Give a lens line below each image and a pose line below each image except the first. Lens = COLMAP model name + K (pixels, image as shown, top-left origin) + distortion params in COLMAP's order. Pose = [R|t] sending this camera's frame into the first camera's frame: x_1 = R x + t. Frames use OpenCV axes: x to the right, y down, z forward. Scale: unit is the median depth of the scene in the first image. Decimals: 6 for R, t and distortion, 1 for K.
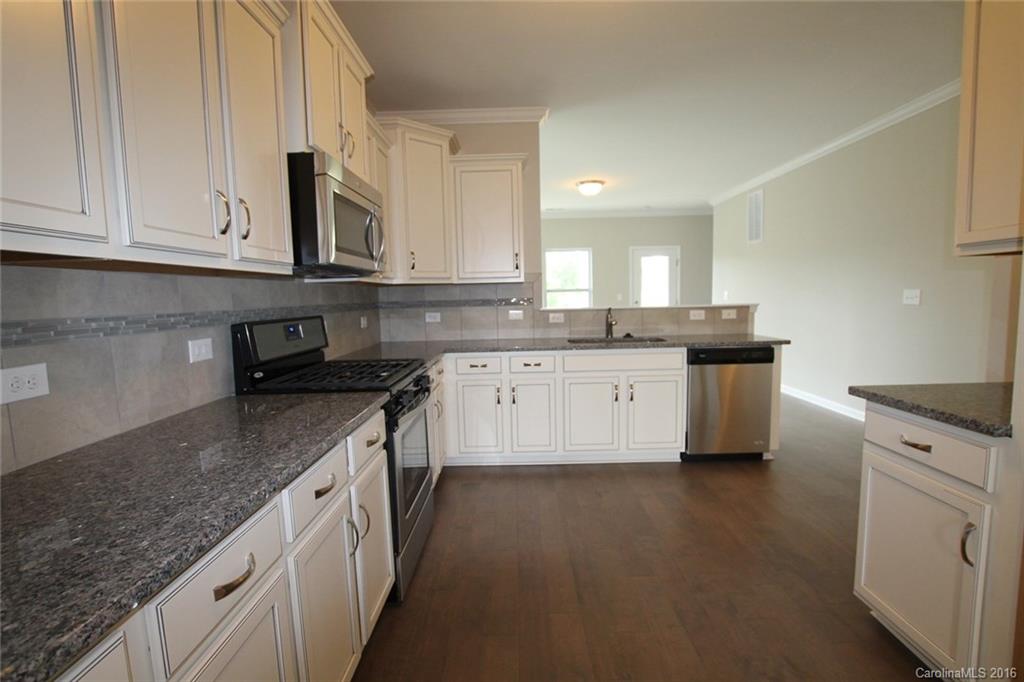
lens RADIAL K [[486.8, 0, 512.0], [0, 486.8, 341.0], [0, 0, 1]] dist [-0.021649, 0.000527]
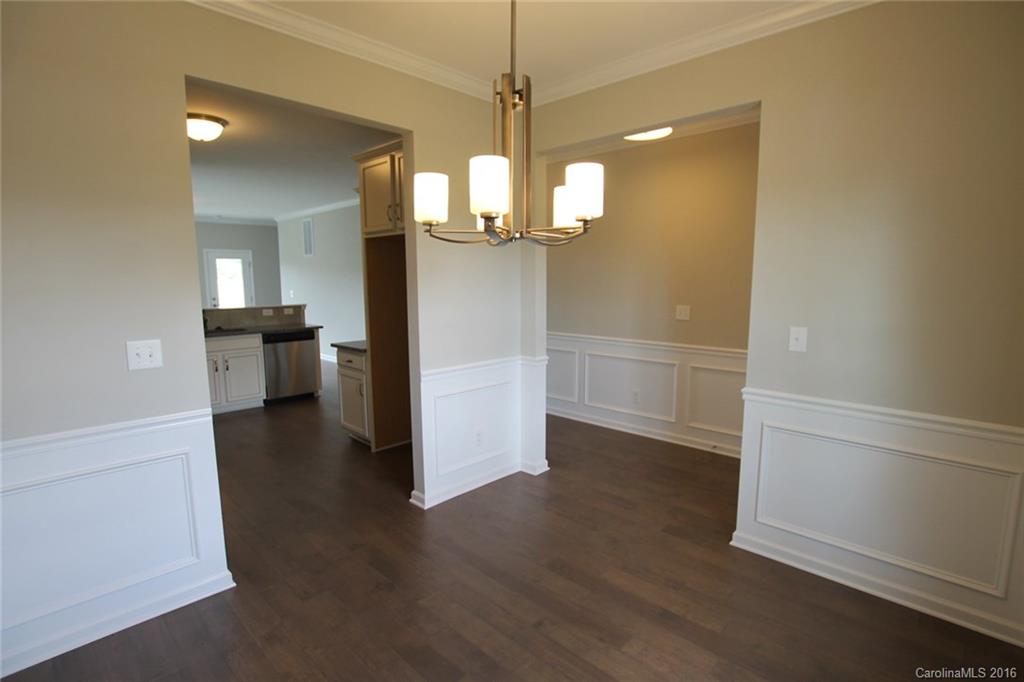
lens RADIAL K [[494.8, 0, 512.0], [0, 494.8, 341.0], [0, 0, 1]] dist [-0.026341, 0.000016]
pose [[0.687023, -0.073324, 0.722927, -0.250136], [0.055863, 0.997281, 0.048062, 0.005611], [-0.724485, 0.007365, 0.689251, -0.723589]]
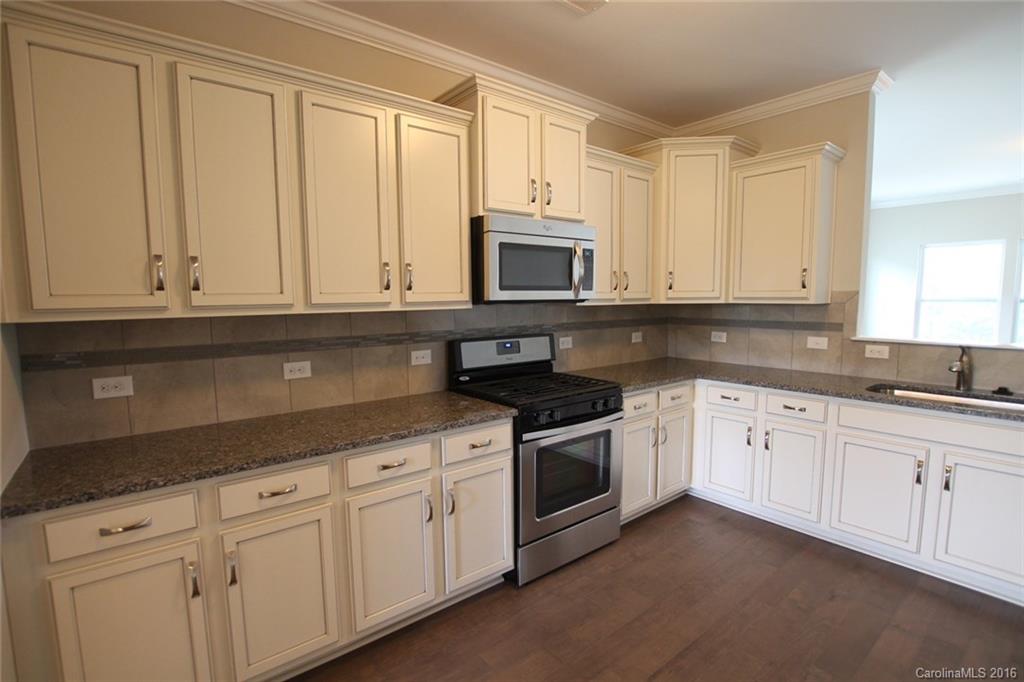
lens RADIAL K [[494.8, 0, 512.0], [0, 494.8, 341.0], [0, 0, 1]] dist [-0.026341, 0.000016]
pose [[0.637784, 0.090670, -0.764860, 0.353479], [-0.080006, 0.995474, 0.051295, -0.066764], [0.766049, 0.028479, 0.642151, 0.112750]]
